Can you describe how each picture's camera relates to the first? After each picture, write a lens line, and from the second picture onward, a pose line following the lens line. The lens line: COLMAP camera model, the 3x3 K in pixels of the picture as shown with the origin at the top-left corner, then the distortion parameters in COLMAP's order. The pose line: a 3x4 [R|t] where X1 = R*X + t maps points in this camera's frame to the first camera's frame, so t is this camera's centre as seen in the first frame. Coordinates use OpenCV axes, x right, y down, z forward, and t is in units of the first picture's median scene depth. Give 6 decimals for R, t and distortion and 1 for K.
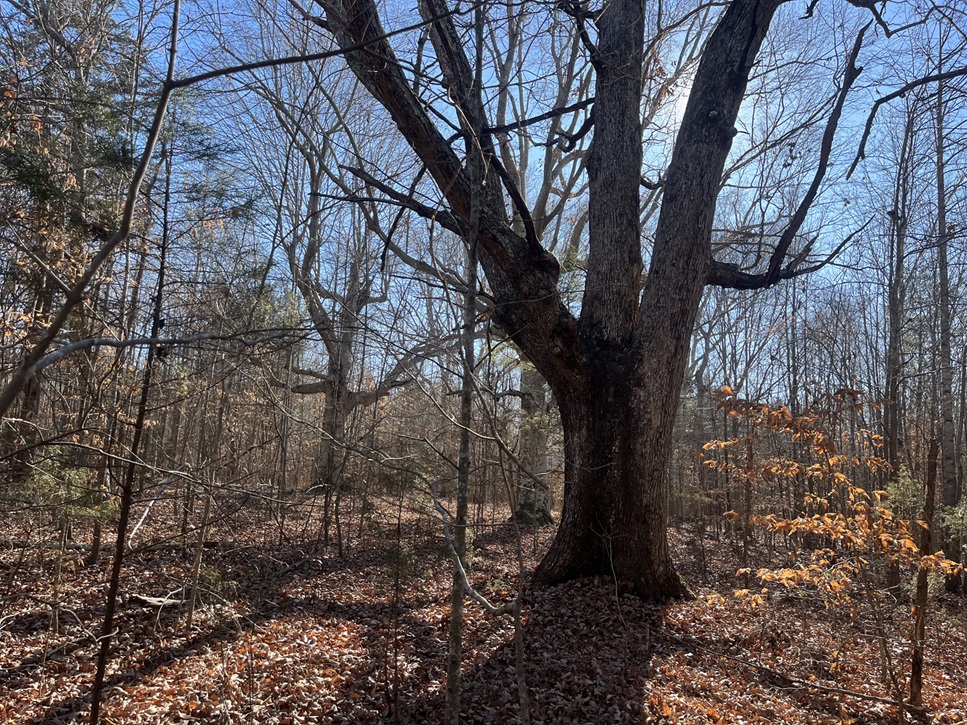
lens RADIAL K [[732.0, 0, 483.5], [0, 732.0, 361.8], [0, 0, 1]] dist [-0.006376, -0.001276]
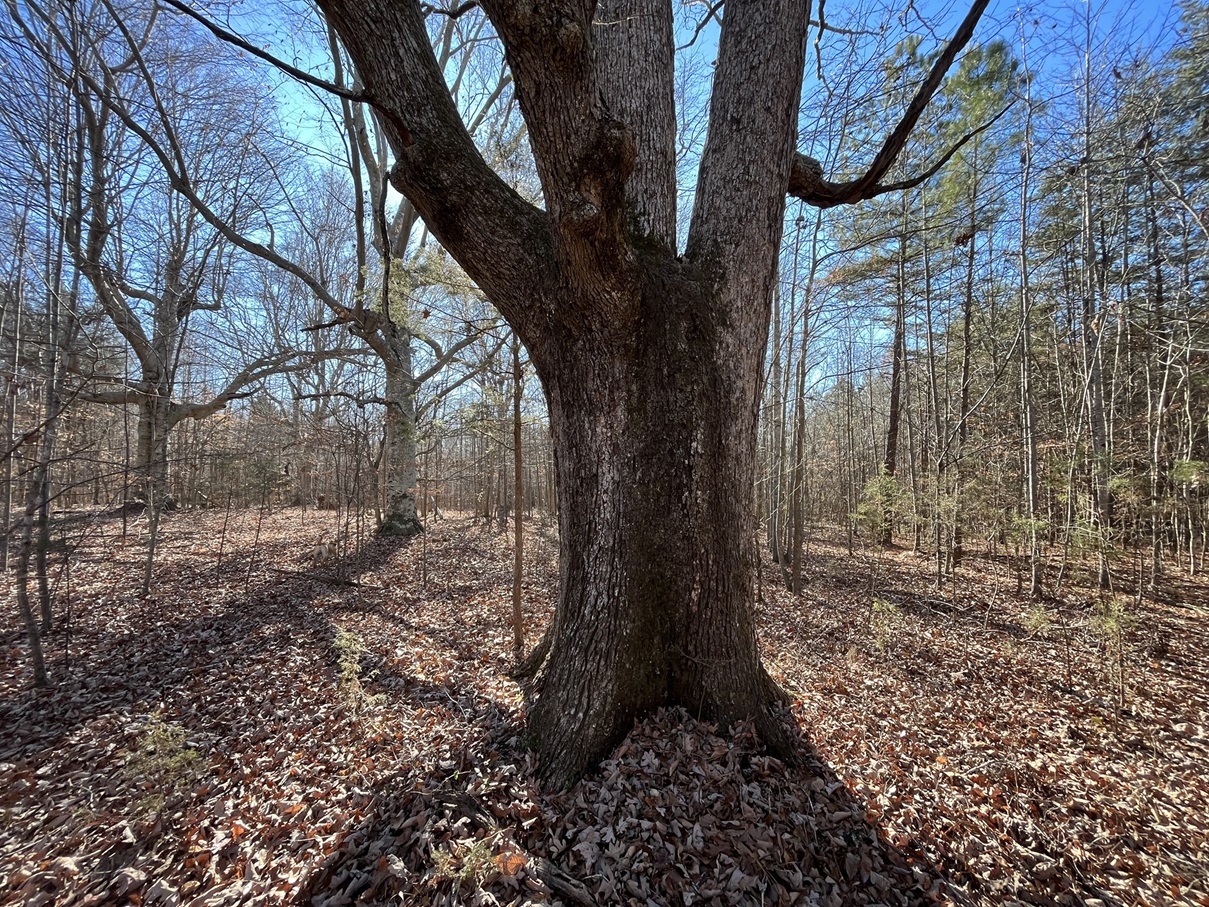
lens RADIAL K [[482.5, 0, 610.0], [0, 482.5, 456.0], [0, 0, 1]] dist [-0.021969, -0.000129]
pose [[0.866128, -0.027224, 0.499080, -0.027215], [-0.030296, 0.993820, 0.106788, 0.089166], [-0.498903, -0.107612, 0.859951, 0.725992]]
